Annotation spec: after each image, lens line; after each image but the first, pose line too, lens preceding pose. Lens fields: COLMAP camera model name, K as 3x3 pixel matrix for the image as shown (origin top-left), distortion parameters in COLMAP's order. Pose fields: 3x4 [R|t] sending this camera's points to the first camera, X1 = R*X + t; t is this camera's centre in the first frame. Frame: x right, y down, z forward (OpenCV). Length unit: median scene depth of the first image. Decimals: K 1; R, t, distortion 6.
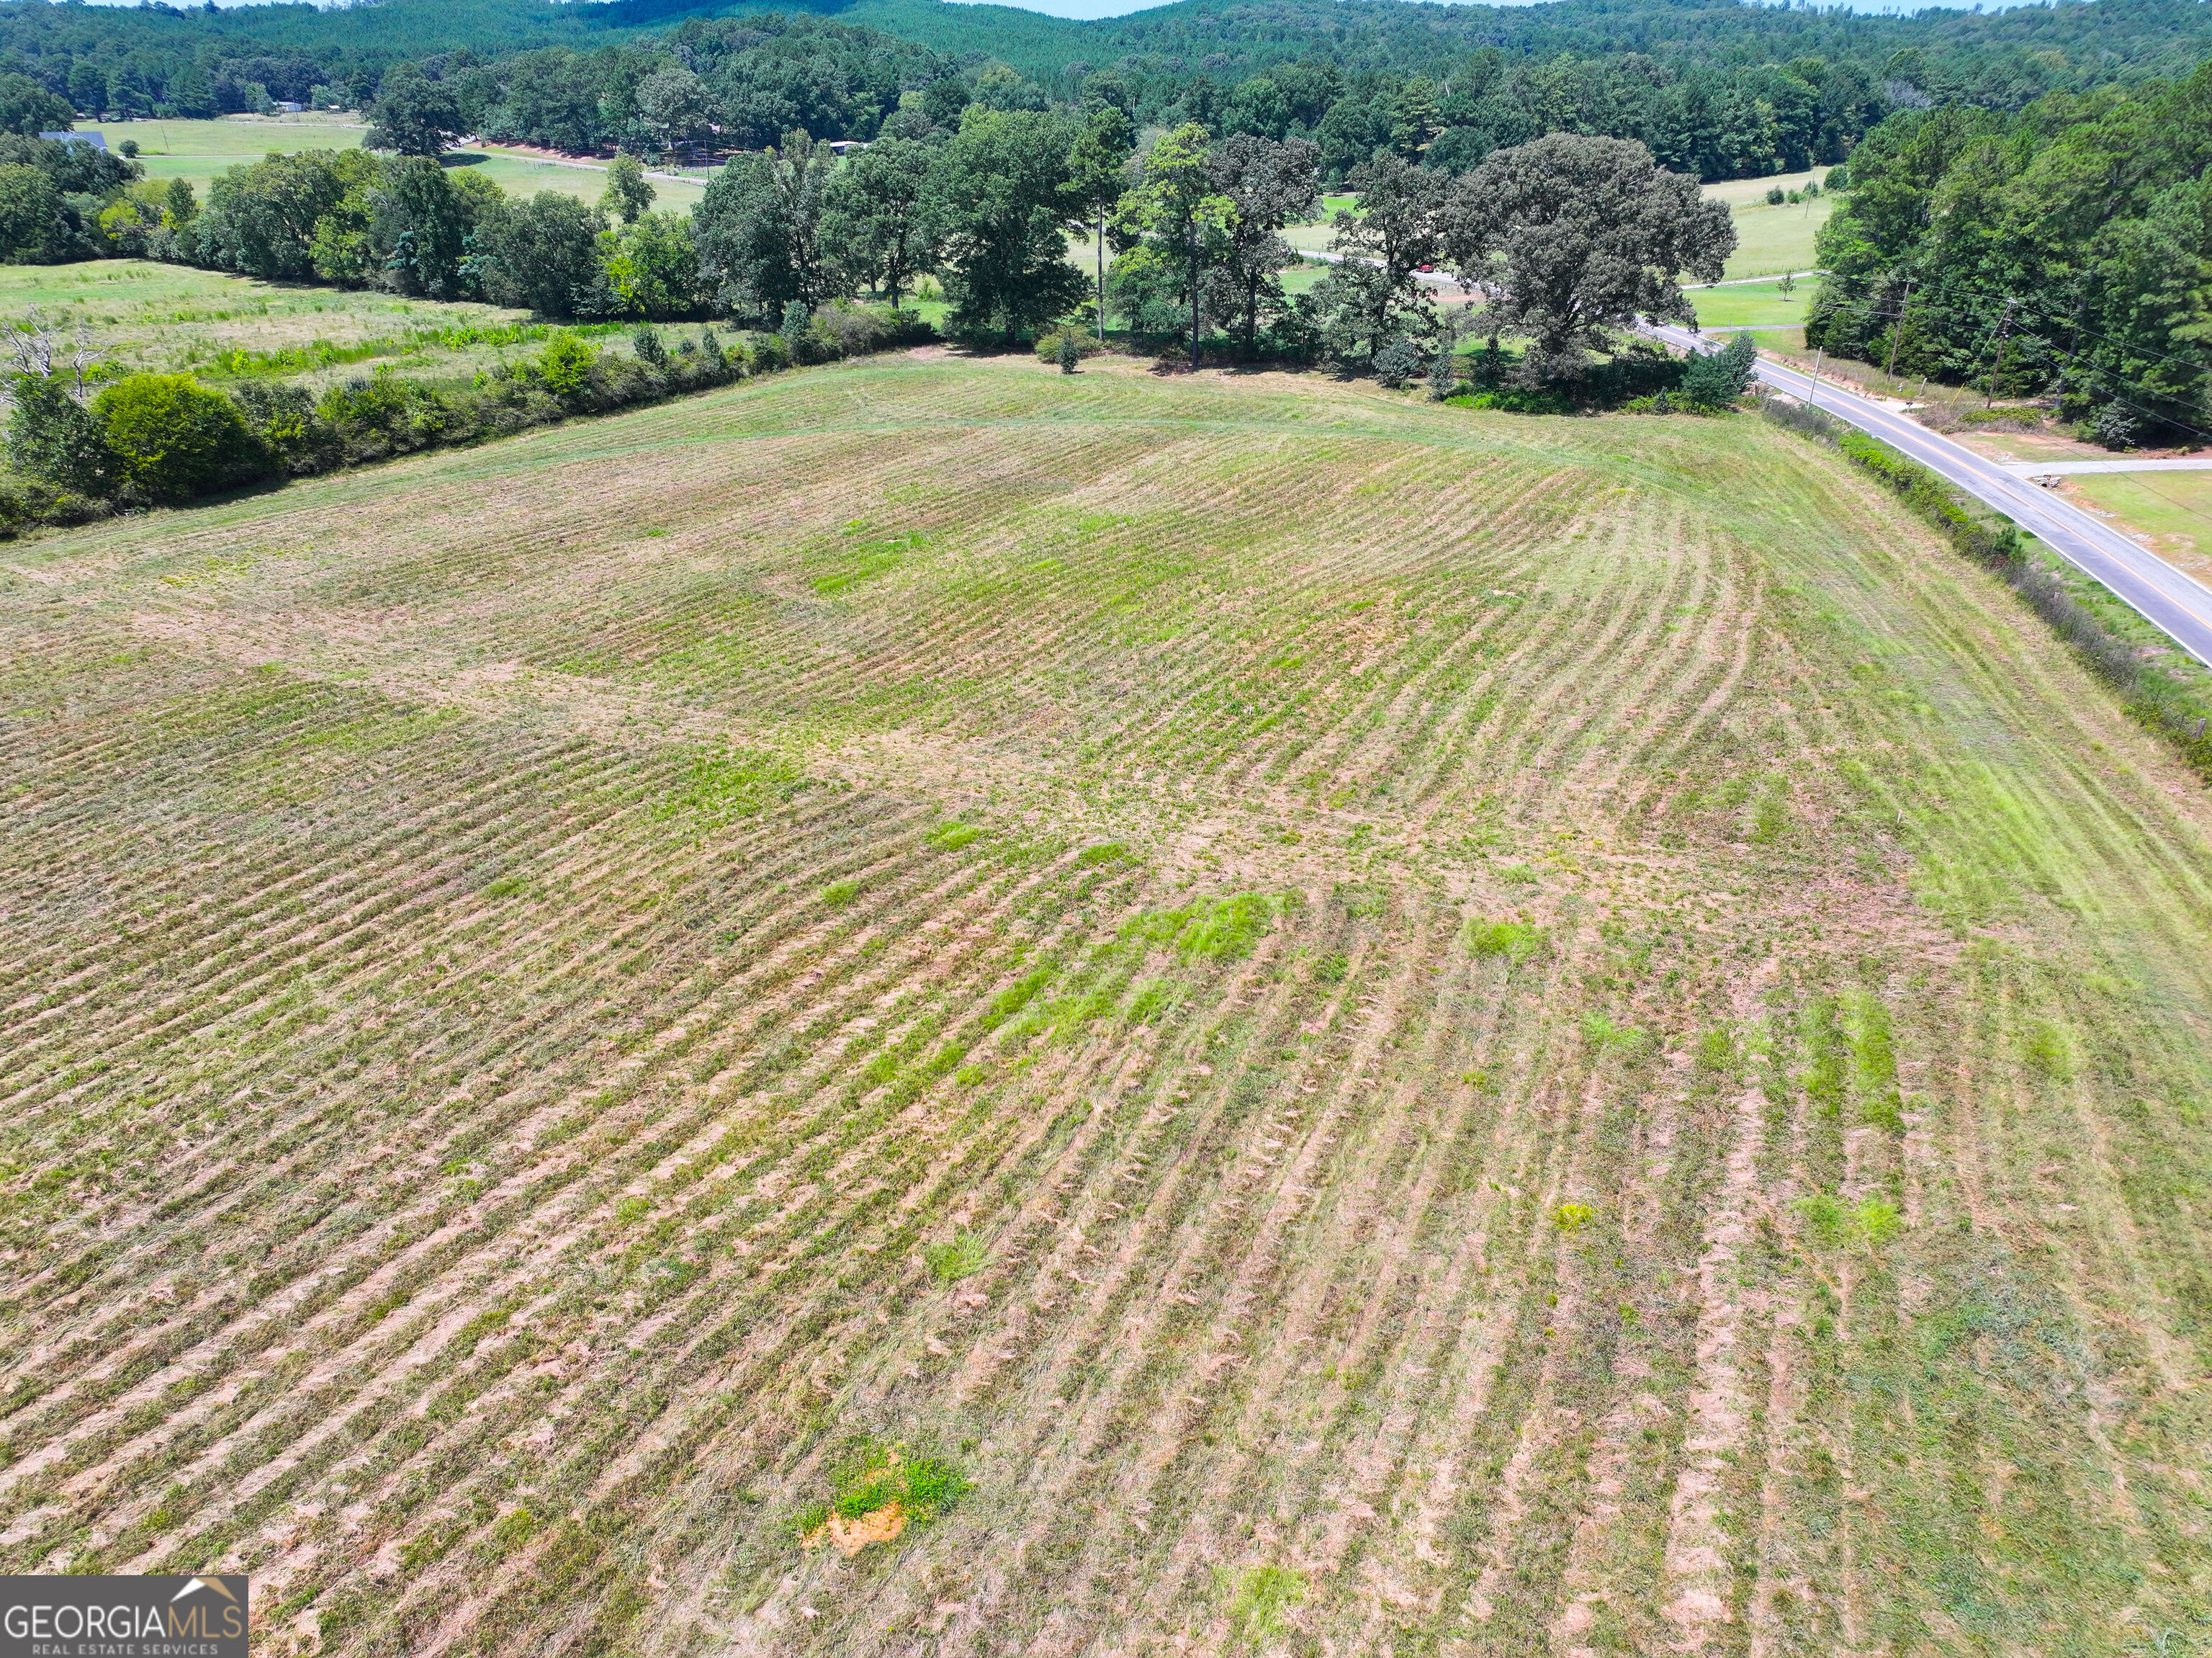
lens RADIAL K [[1558.3, 0, 1118.1], [0, 1558.3, 839.1], [0, 0, 1]] dist [-0.017767, 0.028799]
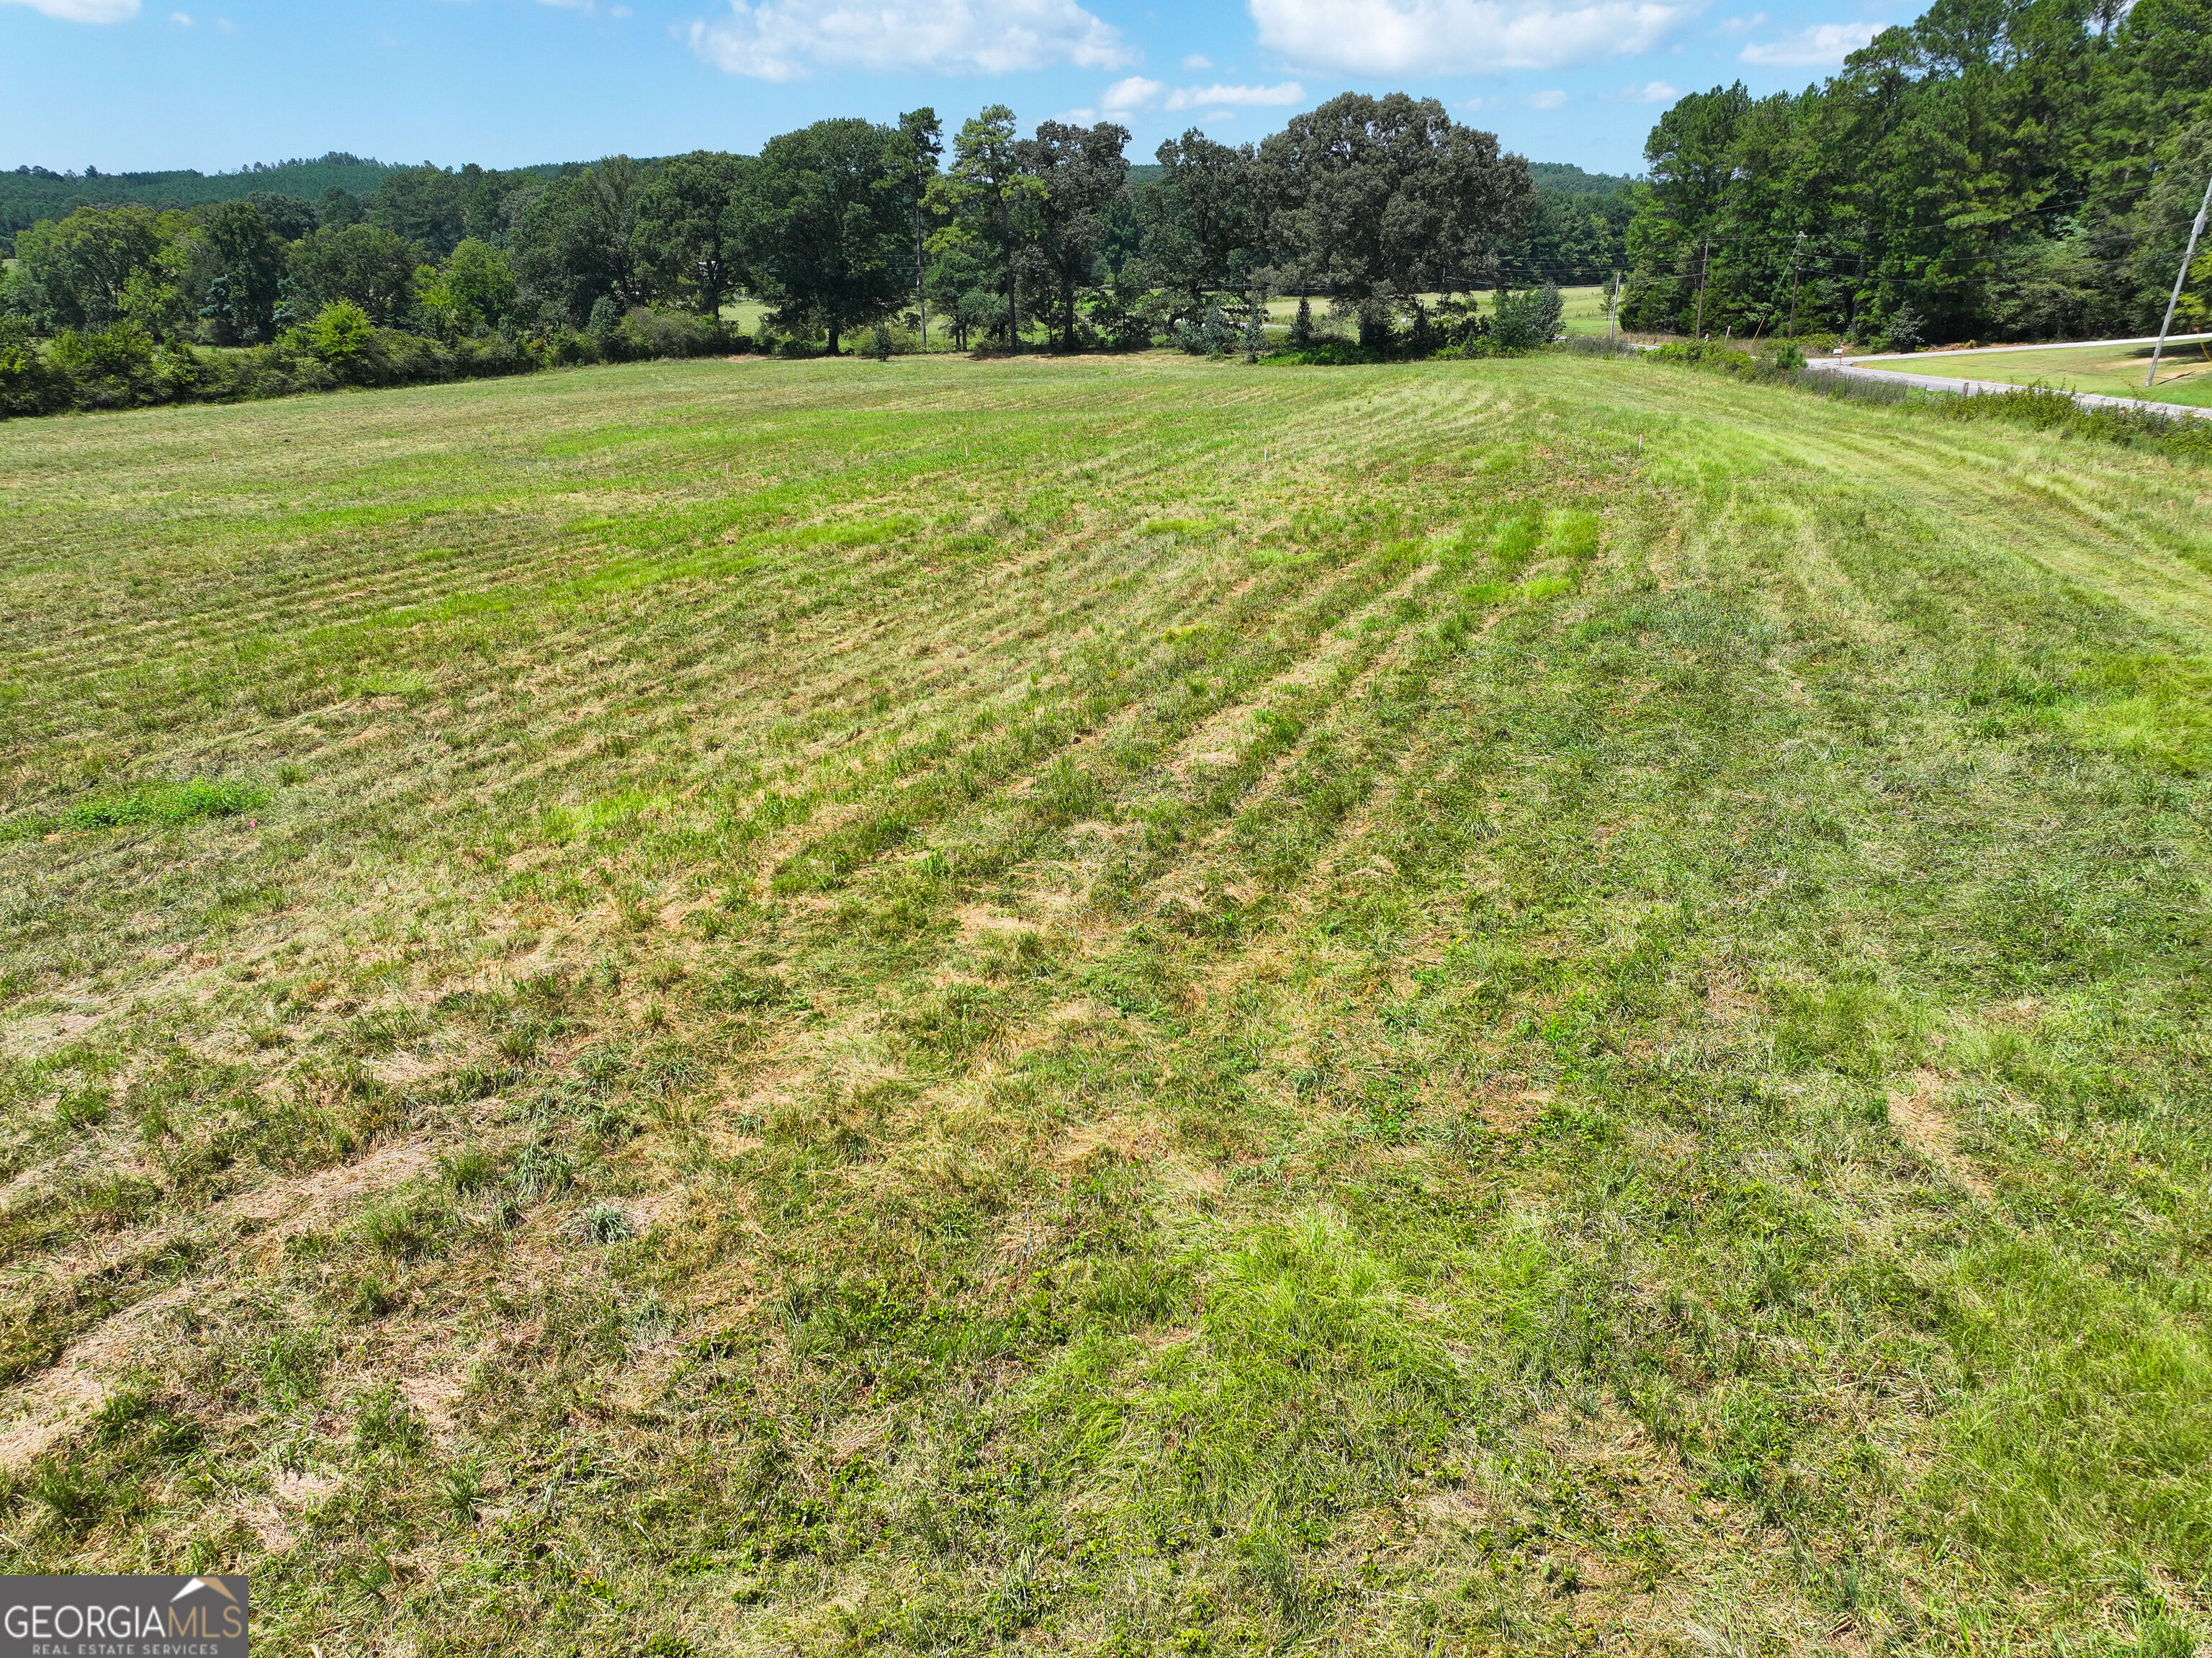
lens RADIAL K [[1558.3, 0, 1127.7], [0, 1558.3, 841.2], [0, 0, 1]] dist [-0.017767, 0.028799]
pose [[0.997747, -0.023514, 0.062829, 0.061091], [0.030099, 0.993909, -0.106011, 0.125497], [-0.059953, 0.107663, 0.992378, 0.063906]]
